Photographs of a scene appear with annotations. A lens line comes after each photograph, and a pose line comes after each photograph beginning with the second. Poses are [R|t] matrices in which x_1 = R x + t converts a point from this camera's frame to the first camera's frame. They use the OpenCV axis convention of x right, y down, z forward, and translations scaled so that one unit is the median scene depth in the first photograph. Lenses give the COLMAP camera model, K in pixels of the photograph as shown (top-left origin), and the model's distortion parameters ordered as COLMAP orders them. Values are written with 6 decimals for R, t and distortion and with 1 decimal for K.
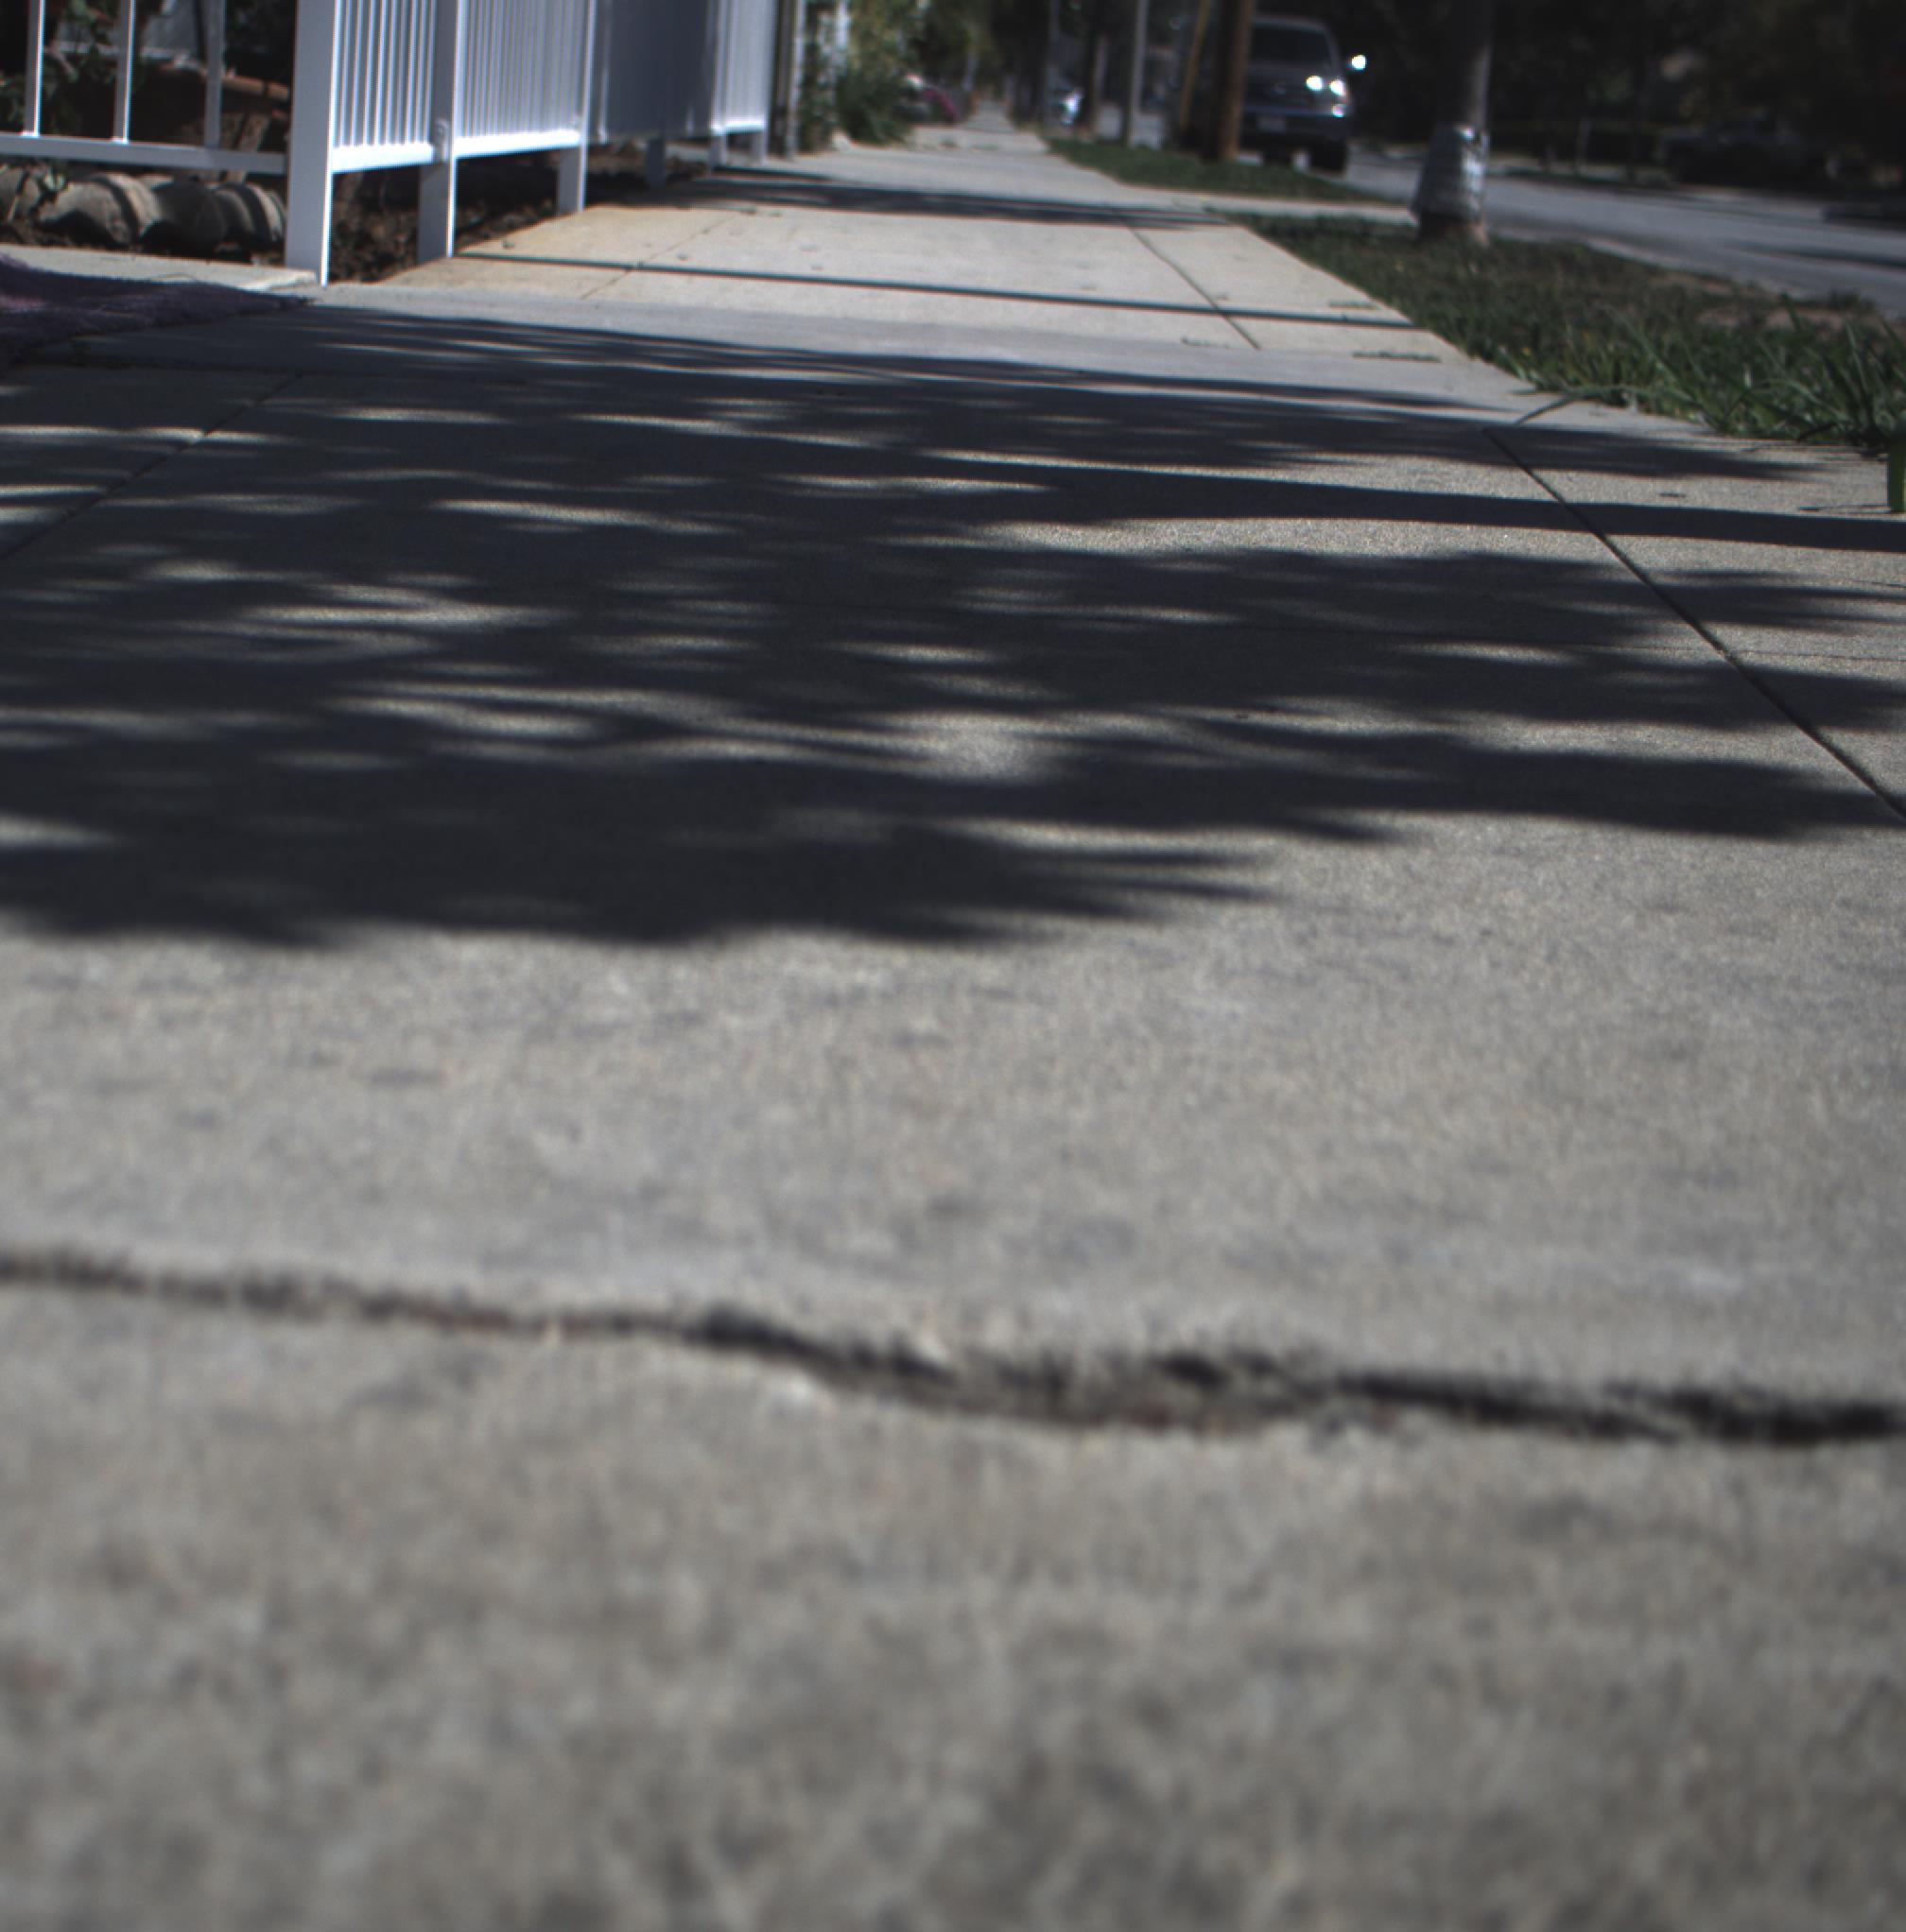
lens RADIAL K [[4389.0, 0, 714.0], [0, 4389.0, 962.3], [0, 0, 1]] dist [-0.173993, 0.873181]
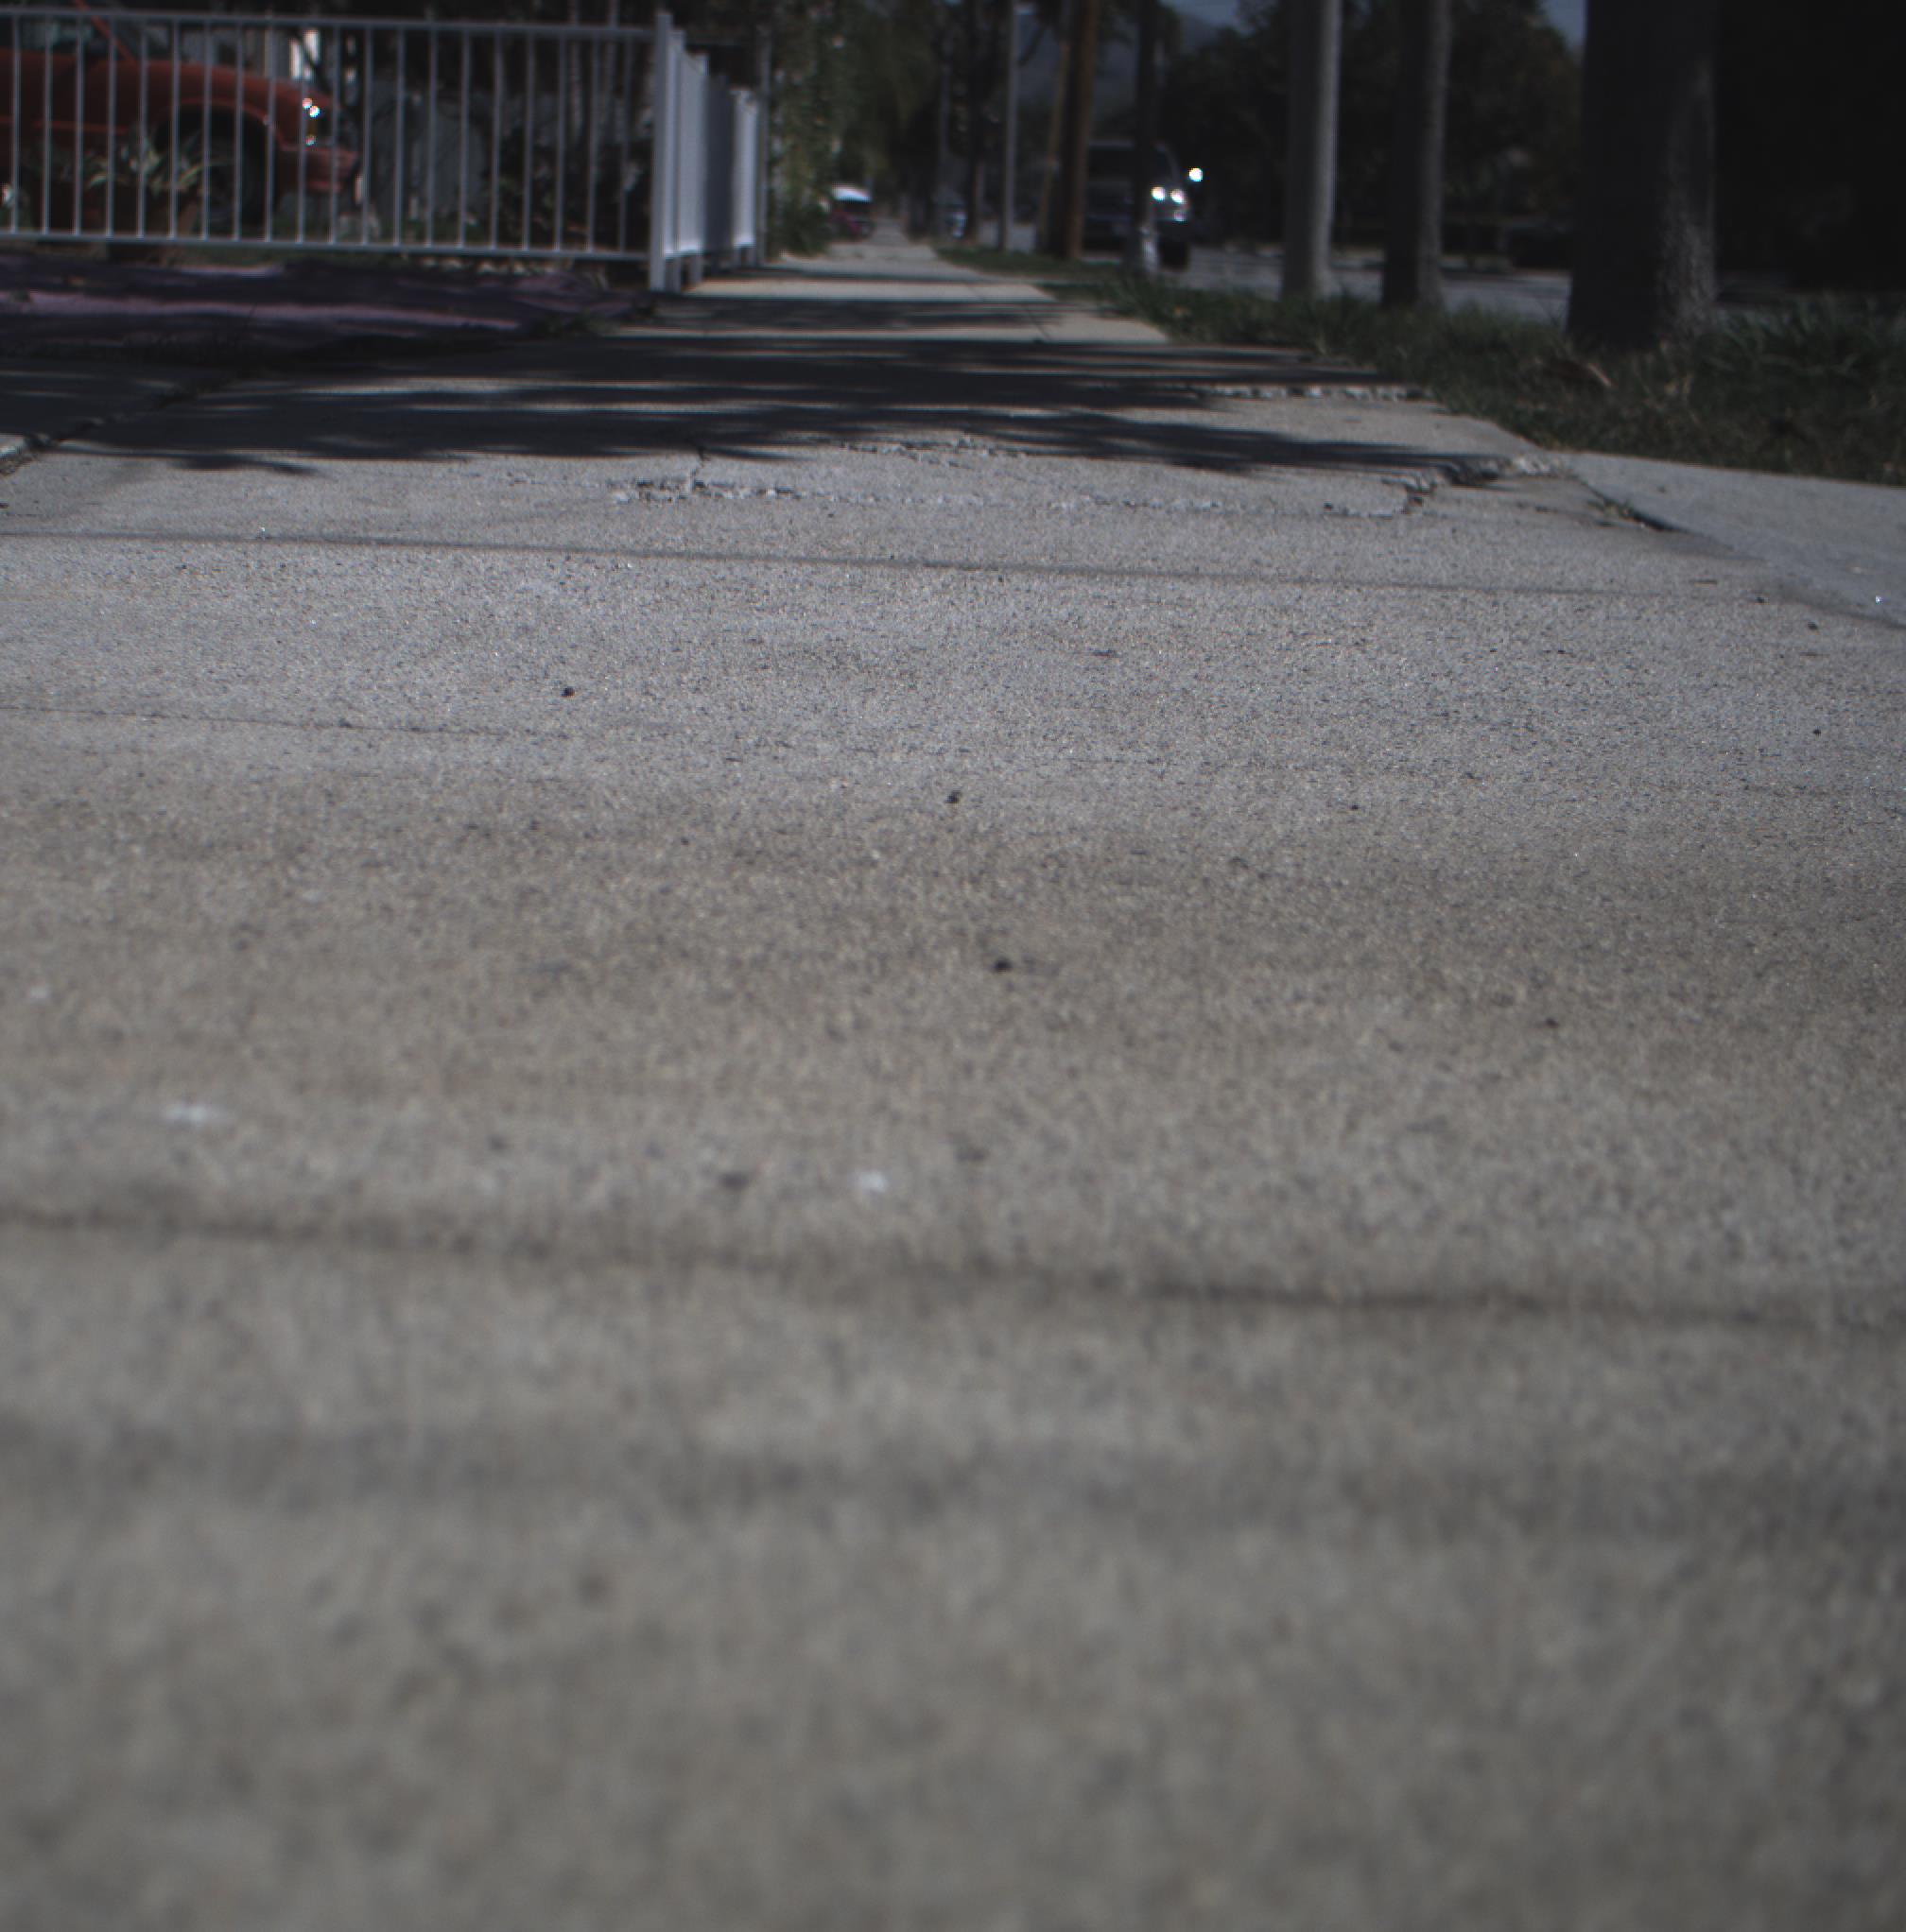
lens RADIAL K [[4389.0, 0, 714.0], [0, 4389.0, 962.3], [0, 0, 1]] dist [-0.173993, 0.873181]
pose [[0.999017, -0.041150, 0.016497, -0.034080], [0.041596, 0.998751, -0.027671, 0.100052], [-0.015338, 0.028330, 0.999481, -0.513402]]
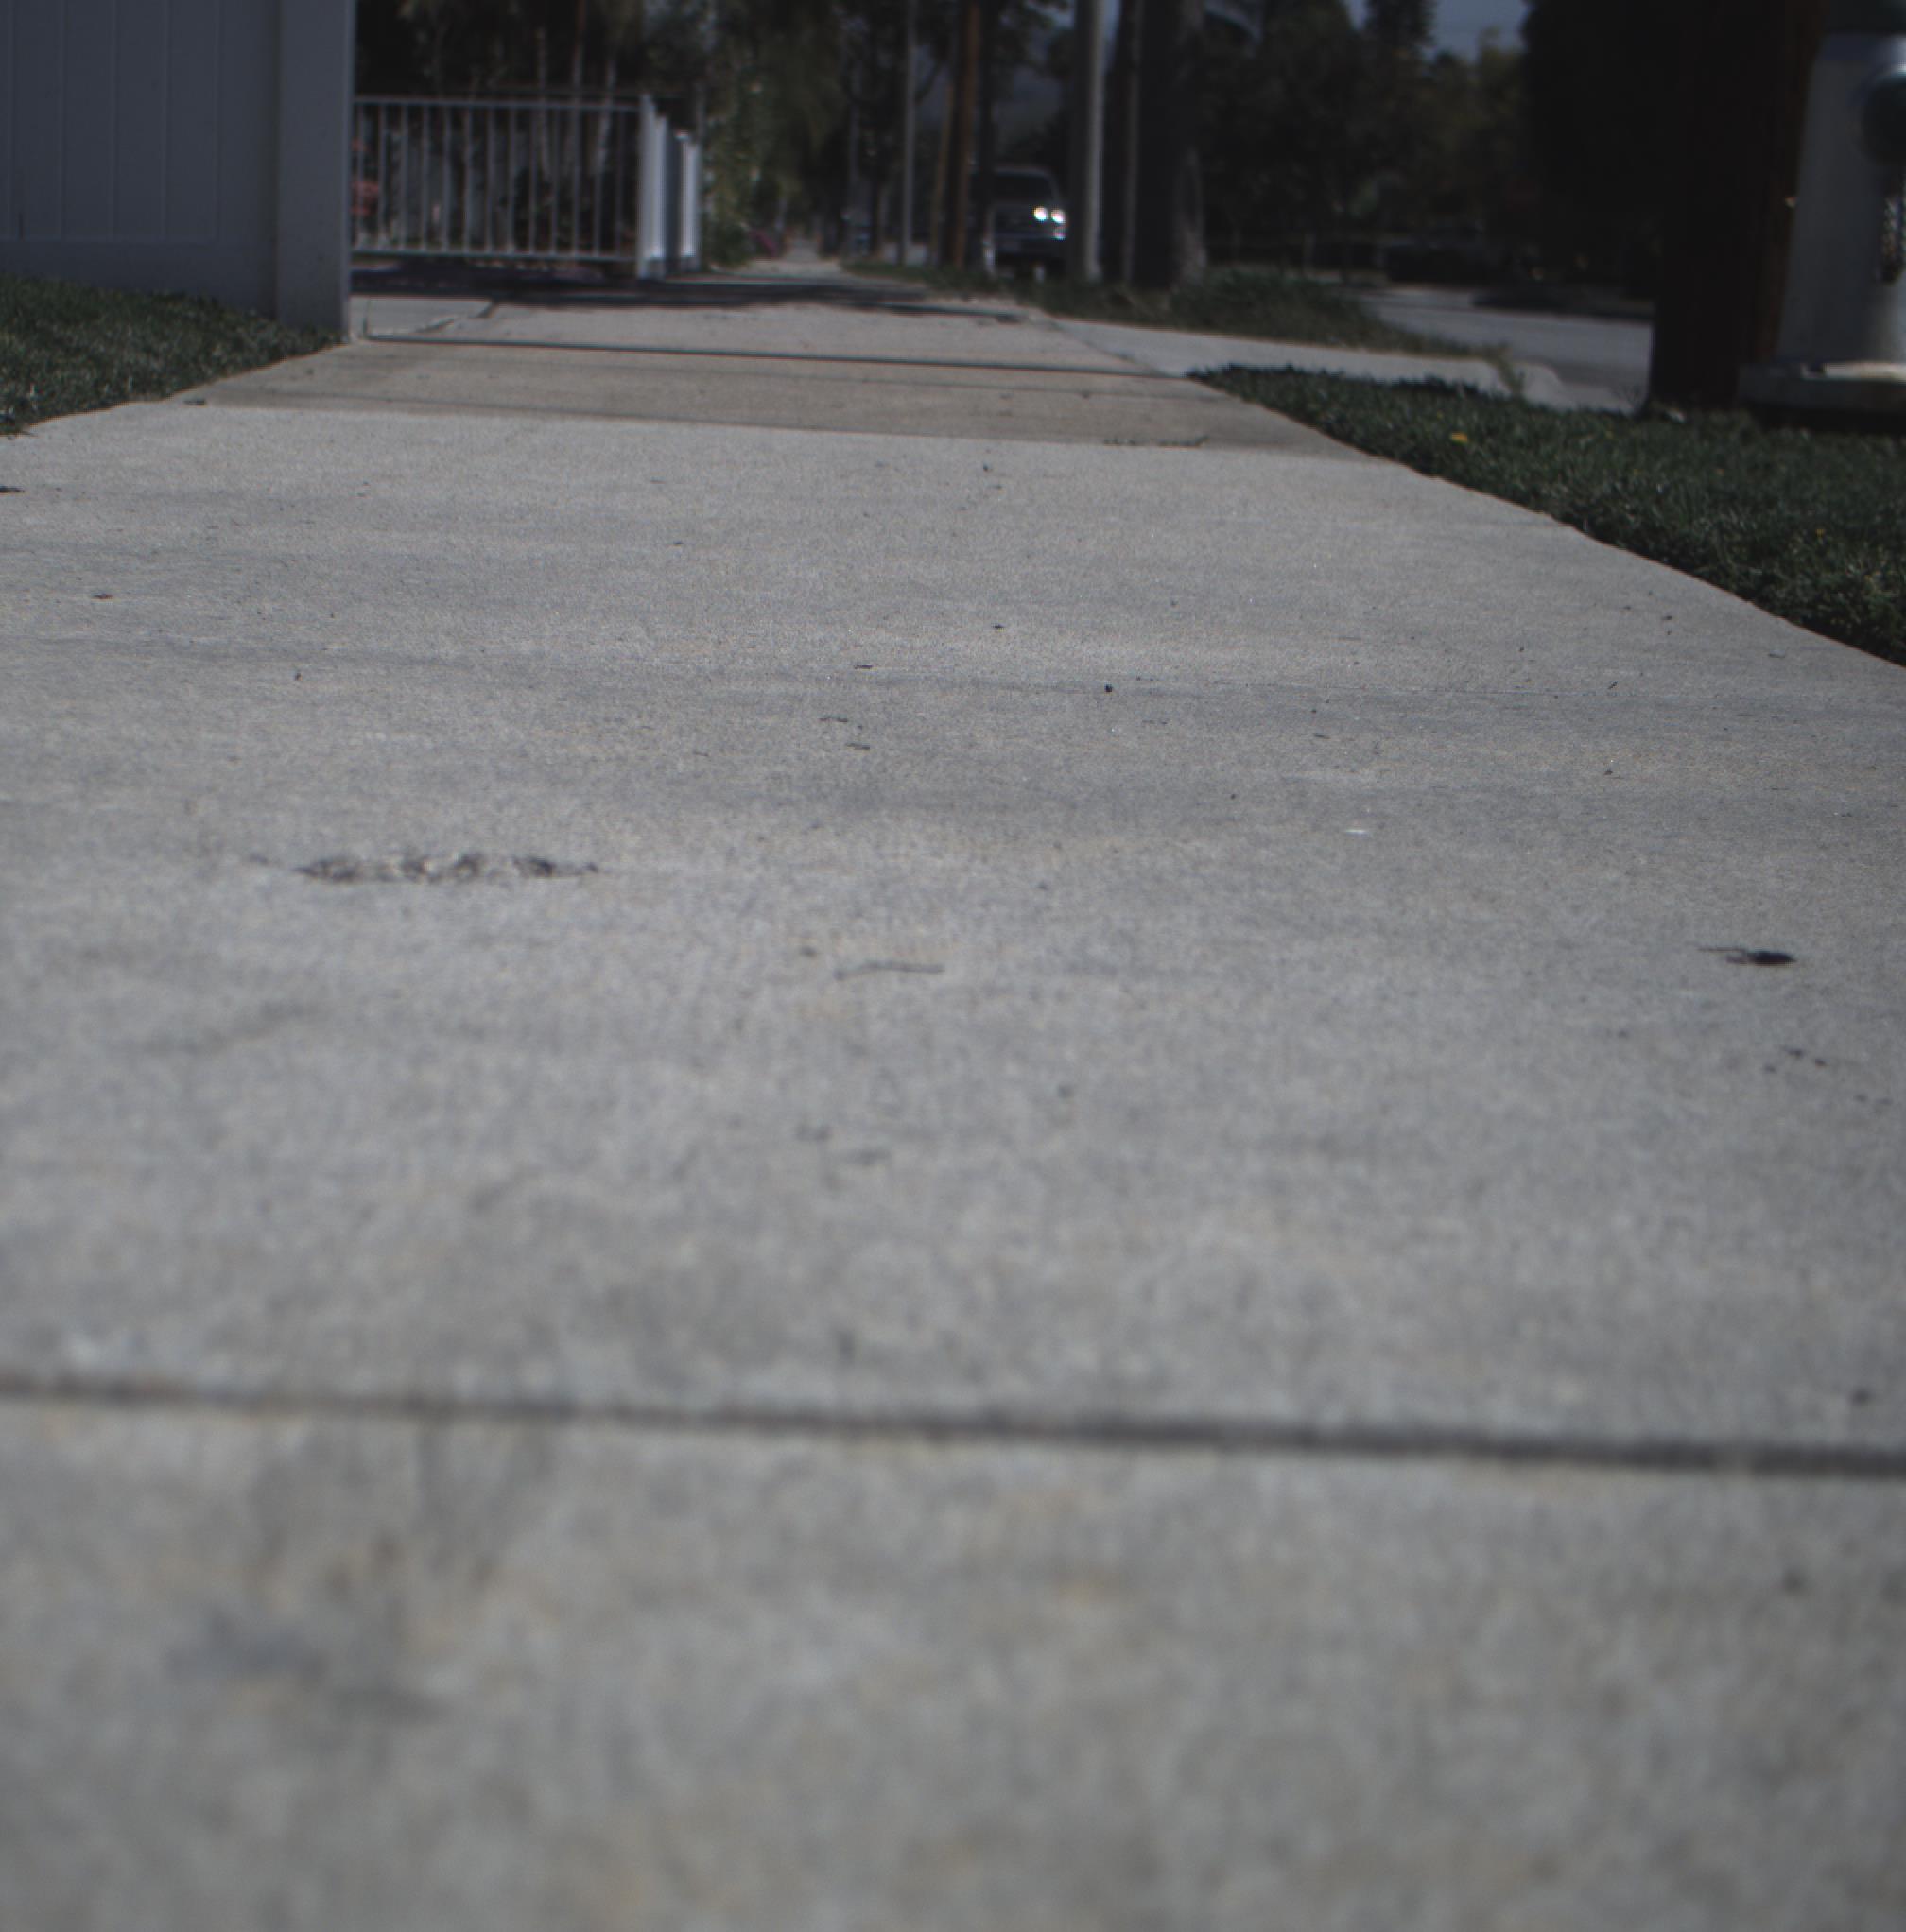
lens RADIAL K [[4389.0, 0, 714.0], [0, 4389.0, 962.3], [0, 0, 1]] dist [-0.173993, 0.873181]
pose [[0.998271, -0.047096, 0.035171, -0.057260], [0.048217, 0.998332, -0.031748, 0.179612], [-0.033617, 0.033389, 0.998877, -0.905342]]
